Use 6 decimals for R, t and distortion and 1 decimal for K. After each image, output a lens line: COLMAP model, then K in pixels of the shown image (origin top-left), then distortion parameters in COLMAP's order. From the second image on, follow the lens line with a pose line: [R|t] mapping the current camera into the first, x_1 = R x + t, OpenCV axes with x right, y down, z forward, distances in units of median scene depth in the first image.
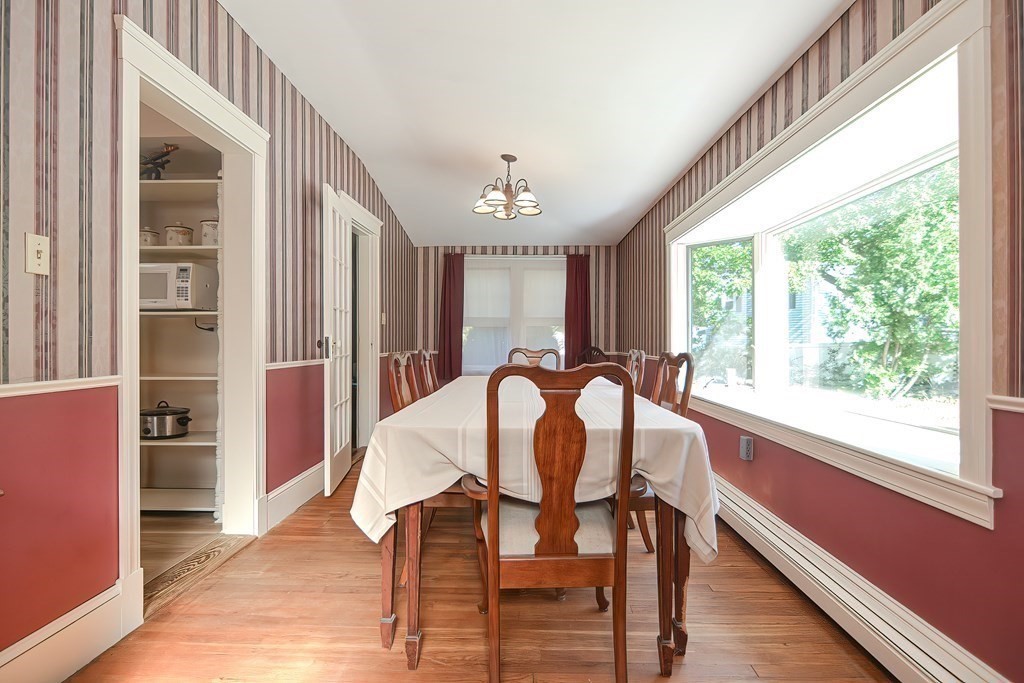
lens RADIAL K [[490.7, 0, 508.3], [0, 490.7, 350.3], [0, 0, 1]] dist [0.007904, -0.007944]
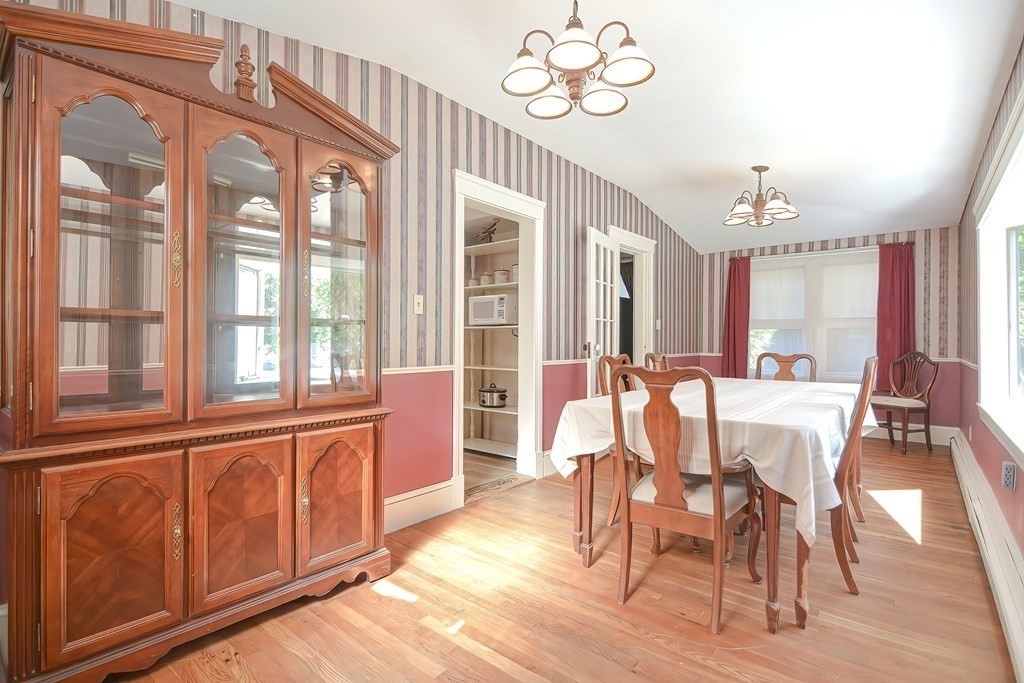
lens RADIAL K [[490.7, 0, 508.3], [0, 490.7, 350.3], [0, 0, 1]] dist [0.007904, -0.007944]
pose [[0.780259, 0.012705, -0.625328, 0.327720], [-0.011707, 0.999915, 0.005708, -0.011425], [0.625347, 0.002867, 0.780341, -0.191623]]
